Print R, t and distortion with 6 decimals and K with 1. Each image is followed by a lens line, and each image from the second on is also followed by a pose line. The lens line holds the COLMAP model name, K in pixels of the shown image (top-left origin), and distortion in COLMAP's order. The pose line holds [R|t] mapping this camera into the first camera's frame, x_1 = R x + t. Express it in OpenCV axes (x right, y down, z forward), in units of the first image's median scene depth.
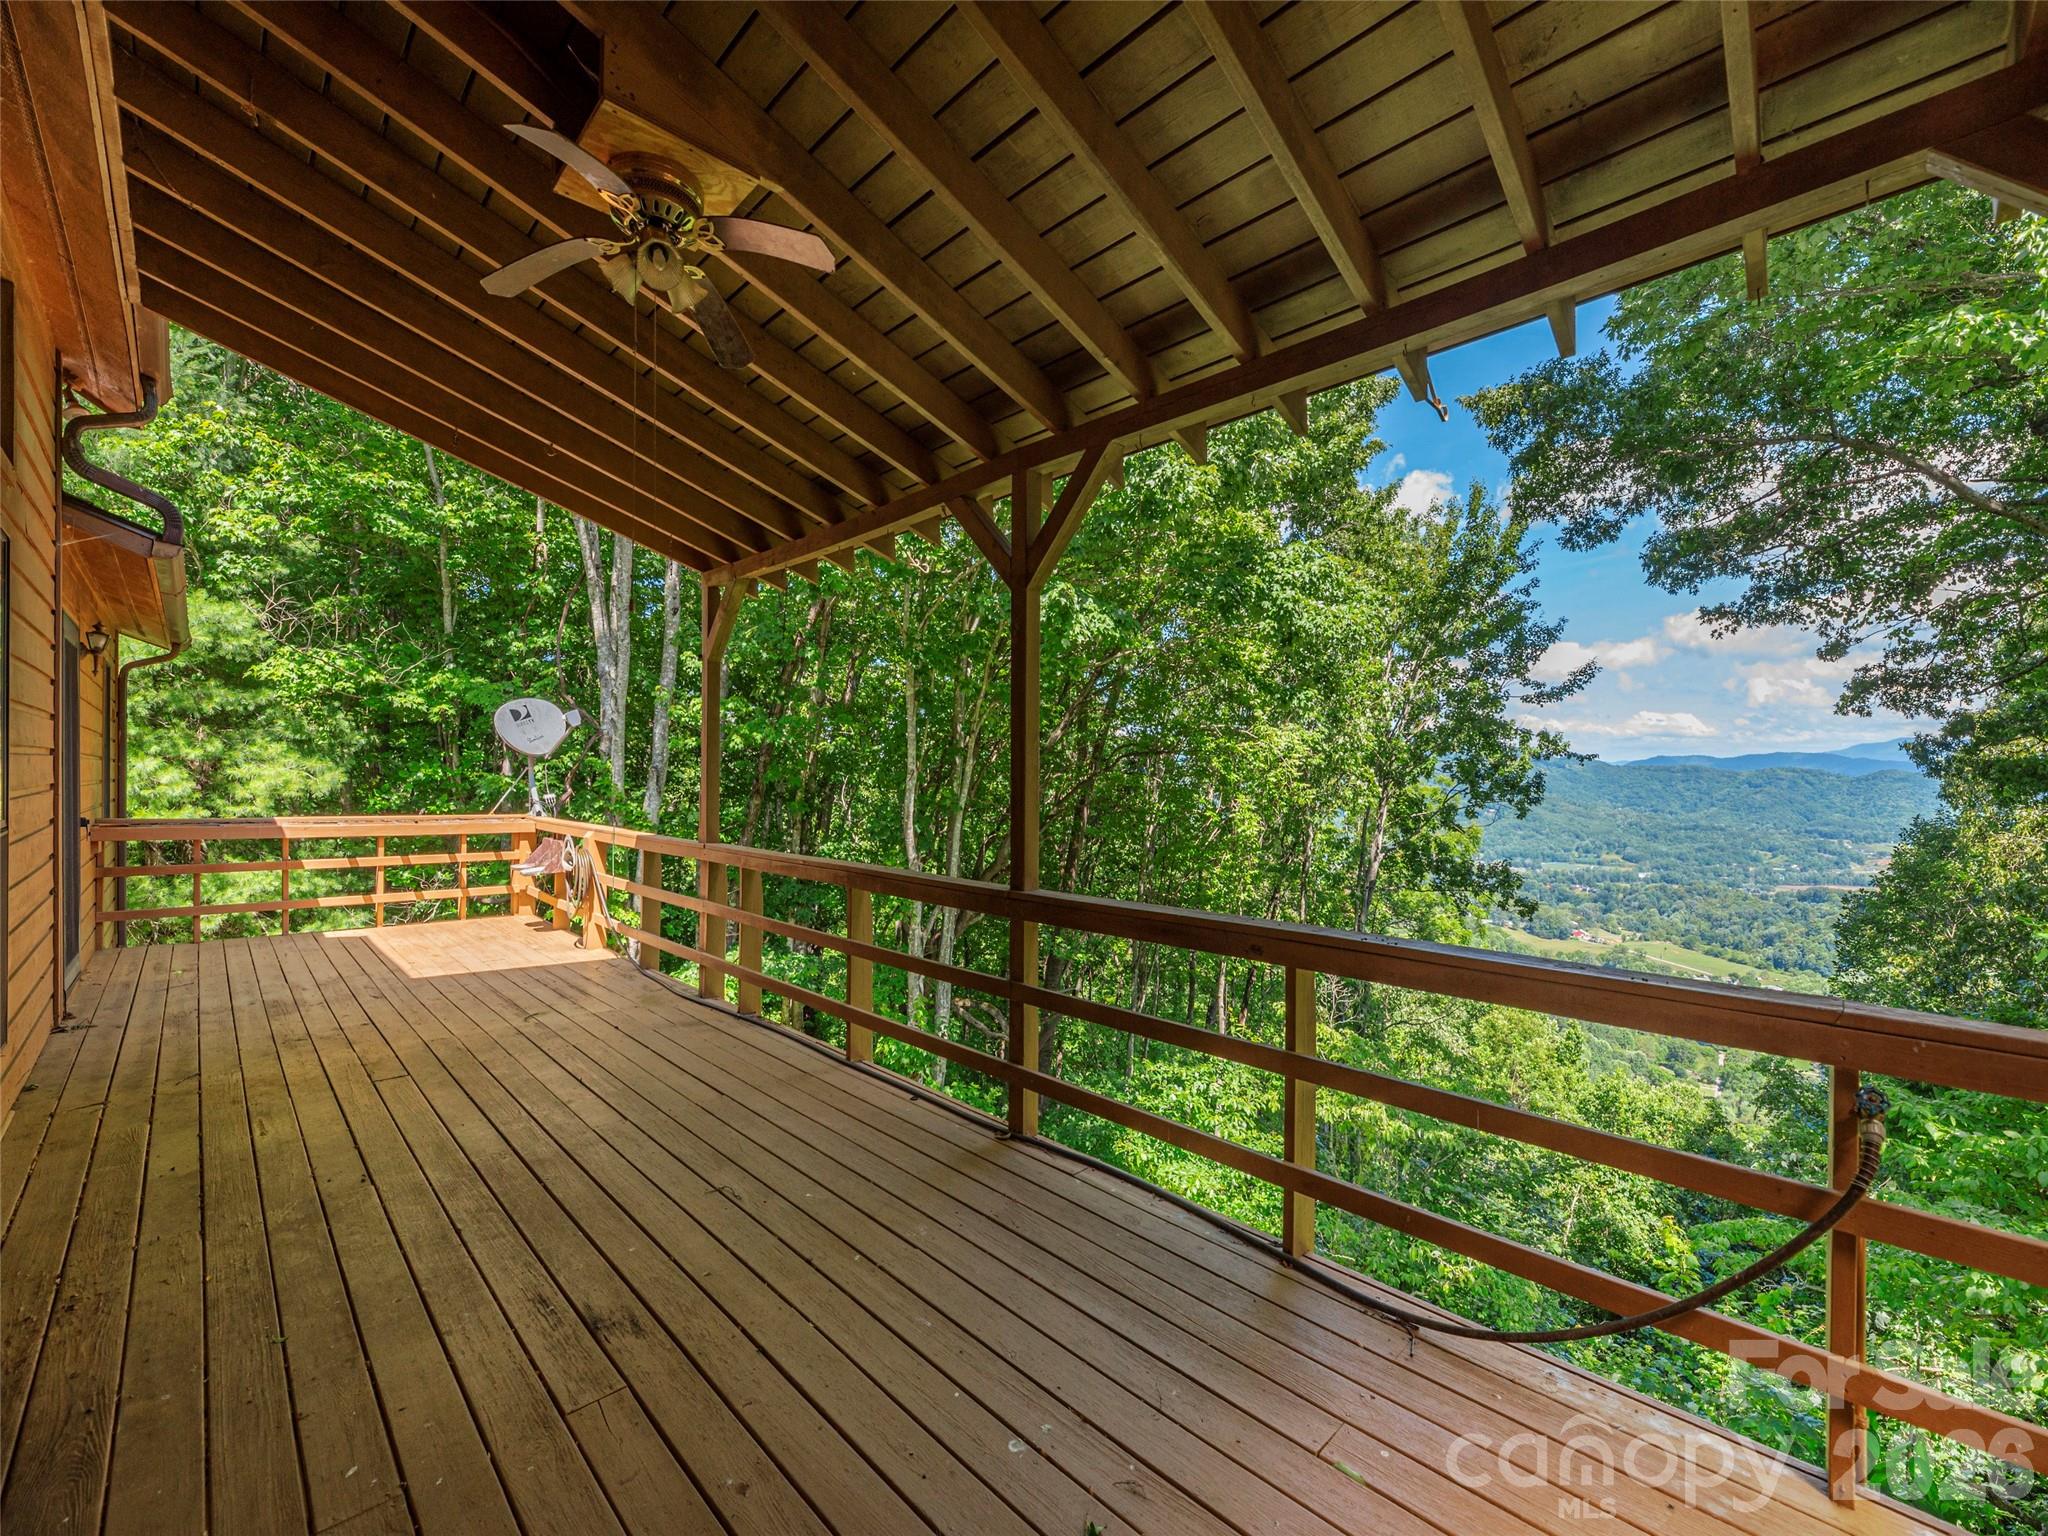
lens RADIAL K [[836.2, 0, 1022.0], [0, 836.2, 774.8], [0, 0, 1]] dist [-0.001664, 0.000240]
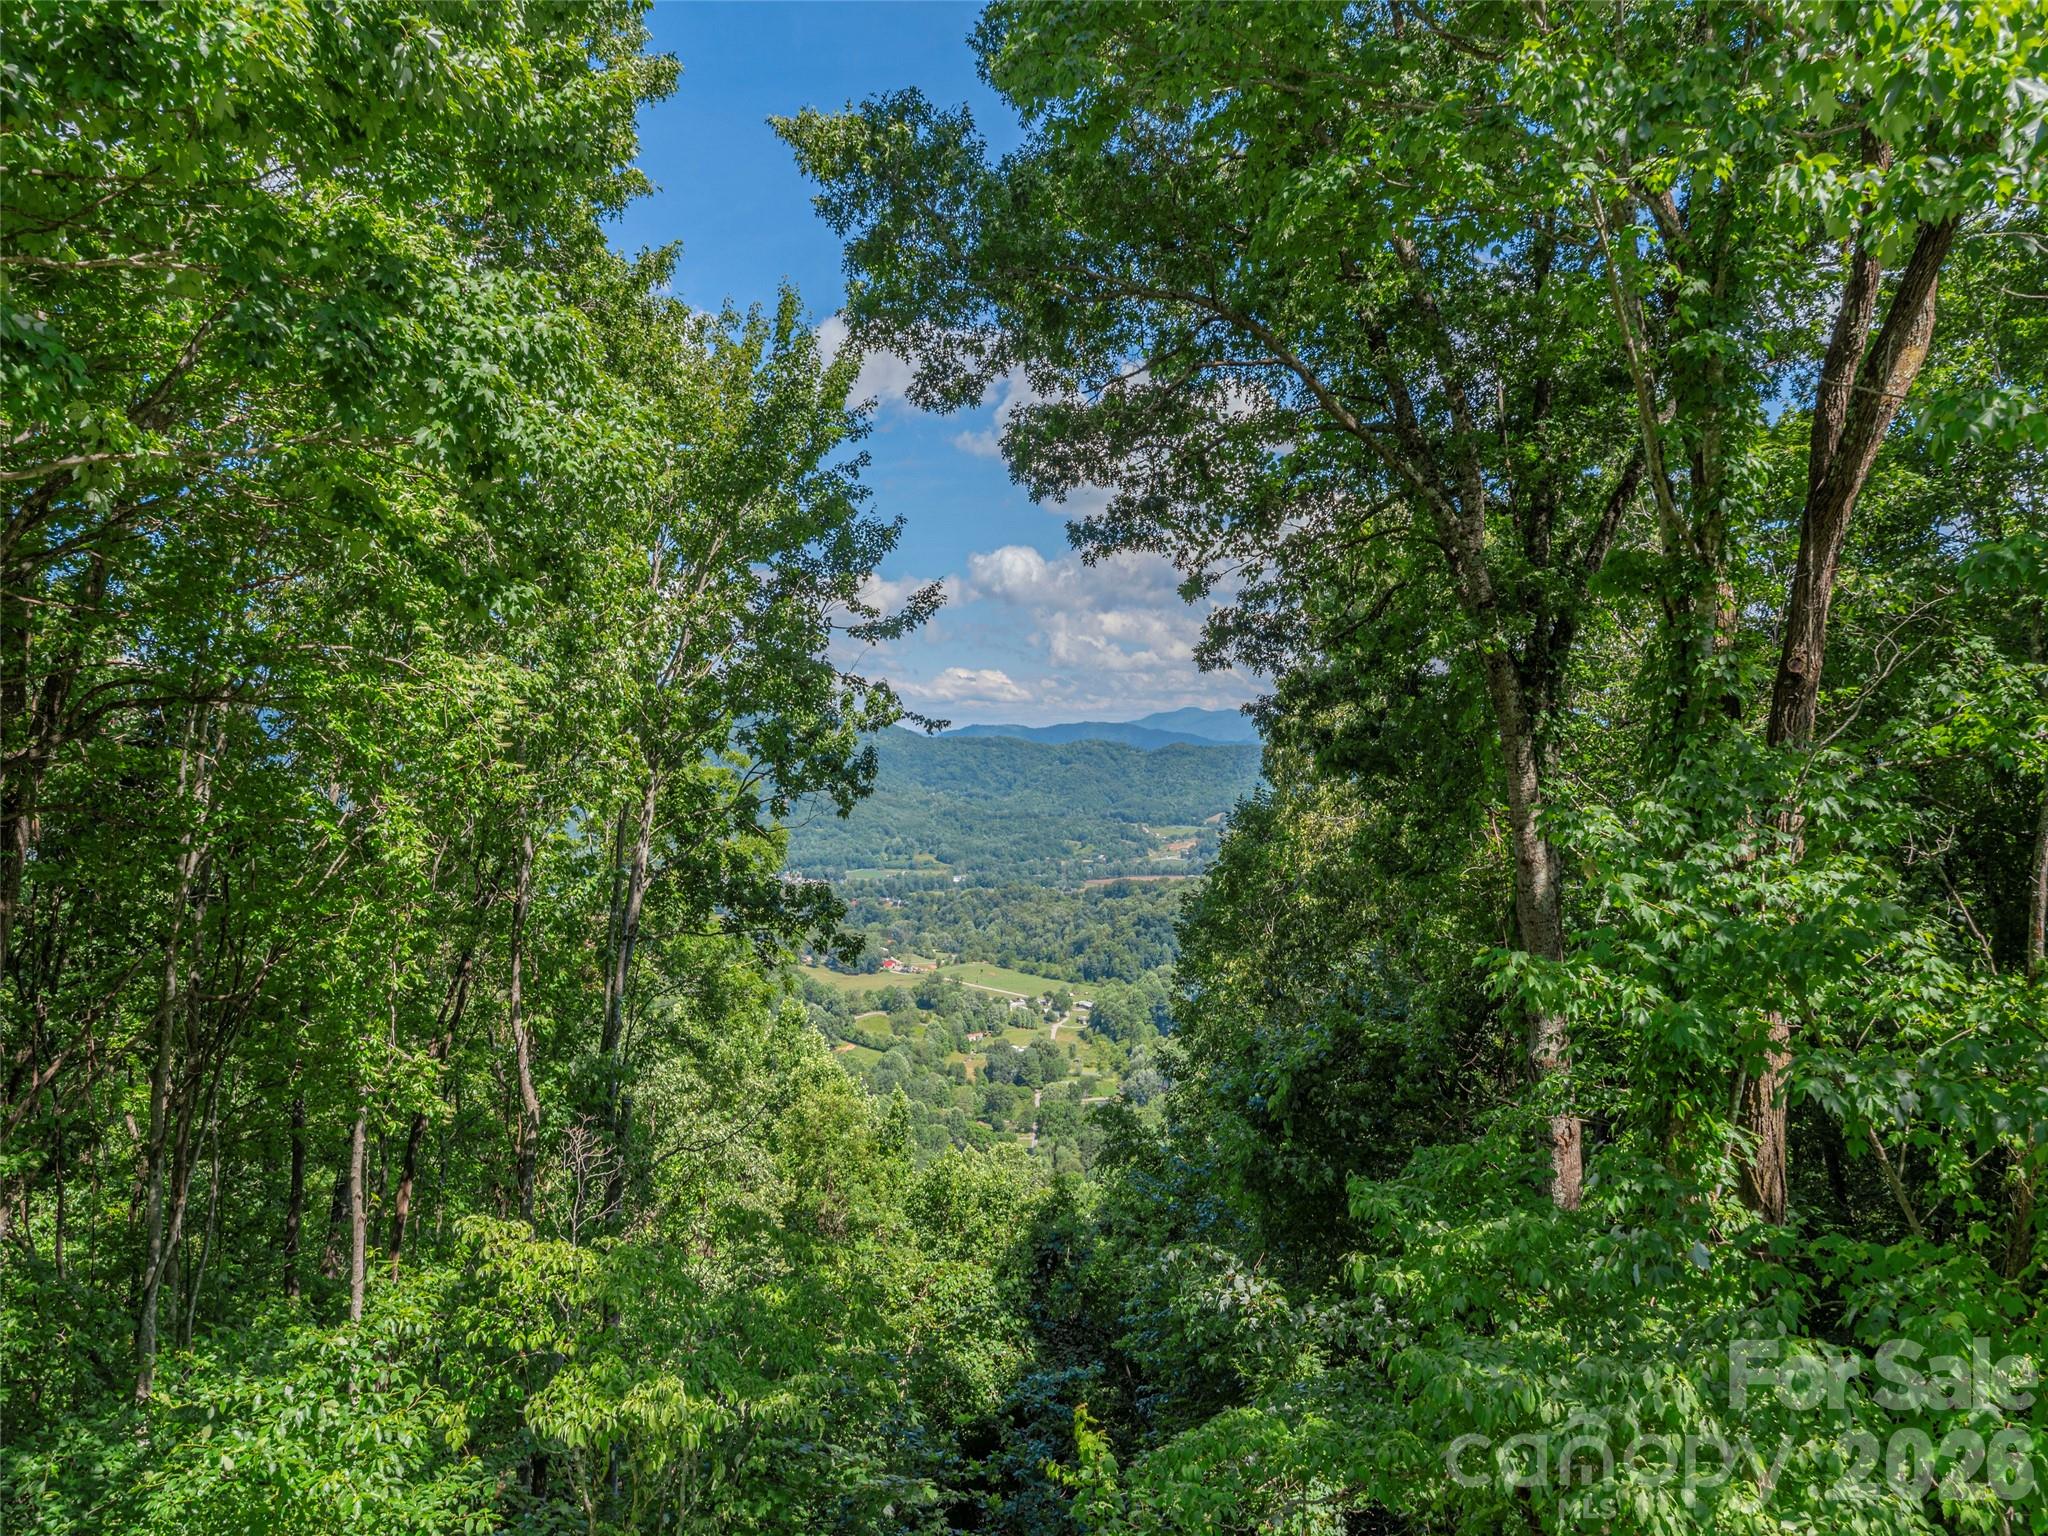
lens RADIAL K [[1343.0, 0, 1037.3], [0, 1343.0, 755.4], [0, 0, 1]] dist [-0.002691, 0.004404]
pose [[0.765886, -0.007194, 0.642936, 0.038754], [0.005369, 0.999974, 0.004792, 0.003274], [-0.642954, -0.000218, 0.765905, 0.122866]]
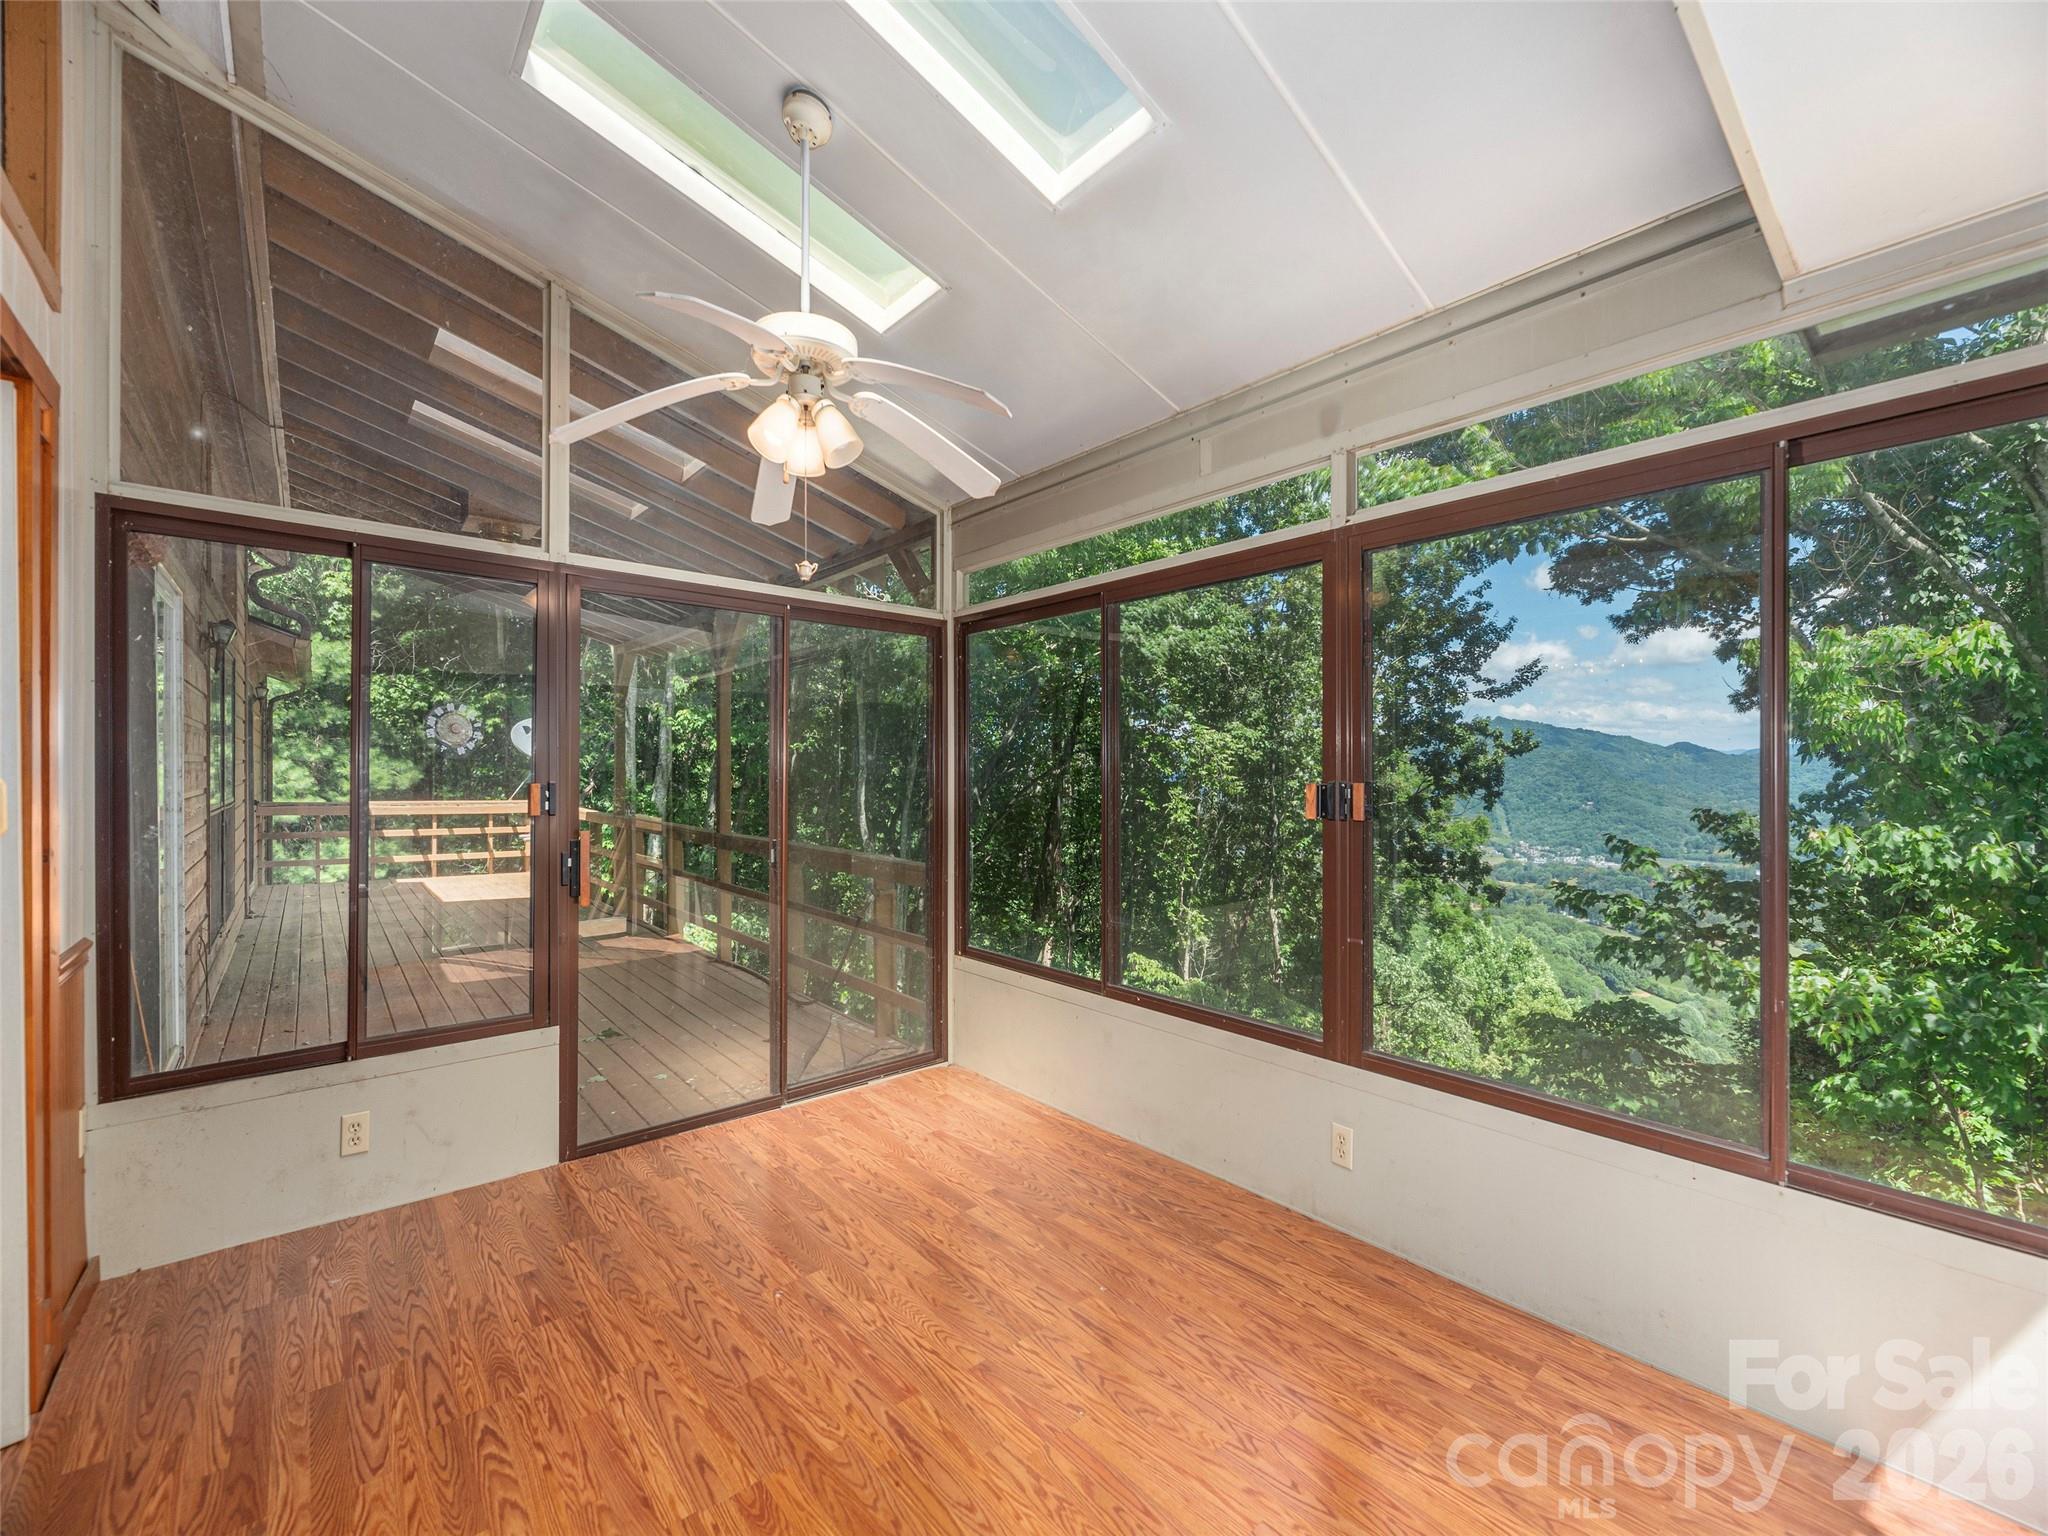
lens RADIAL K [[836.2, 0, 1011.1], [0, 836.2, 767.1], [0, 0, 1]] dist [-0.001664, 0.000240]
pose [[0.996619, -0.005268, -0.081988, 0.133884], [0.005138, 0.999985, -0.001801, -0.000645], [0.081996, 0.001373, 0.996632, -0.139554]]
